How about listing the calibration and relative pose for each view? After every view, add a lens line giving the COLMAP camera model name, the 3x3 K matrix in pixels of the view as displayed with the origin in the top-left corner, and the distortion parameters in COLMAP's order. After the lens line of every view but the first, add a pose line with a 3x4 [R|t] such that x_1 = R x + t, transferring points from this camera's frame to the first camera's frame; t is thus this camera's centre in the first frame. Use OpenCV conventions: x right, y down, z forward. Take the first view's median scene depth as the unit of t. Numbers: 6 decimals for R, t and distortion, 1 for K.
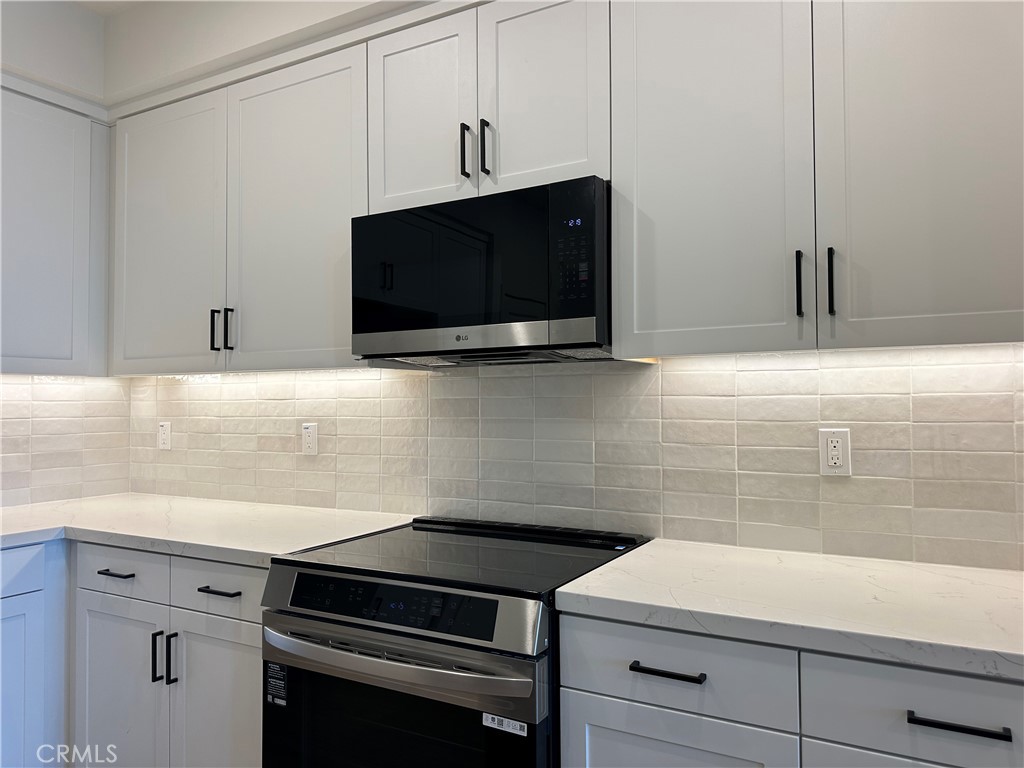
lens RADIAL K [[728.6, 0, 516.1], [0, 728.6, 381.5], [0, 0, 1]] dist [0.072380, -0.099774]
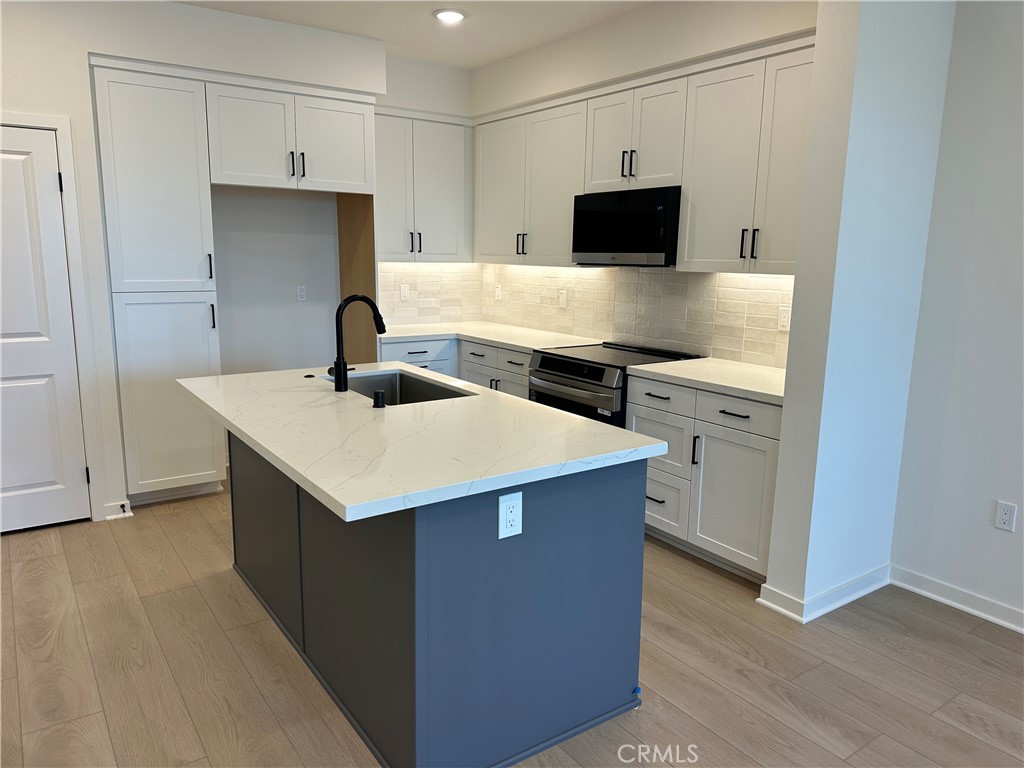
lens RADIAL K [[728.6, 0, 516.1], [0, 728.6, 381.5], [0, 0, 1]] dist [0.072380, -0.099774]
pose [[0.904678, 0.095372, -0.415286, 0.541163], [-0.009304, 0.978818, 0.204521, -0.128330], [0.425995, -0.181161, 0.886402, -1.016417]]
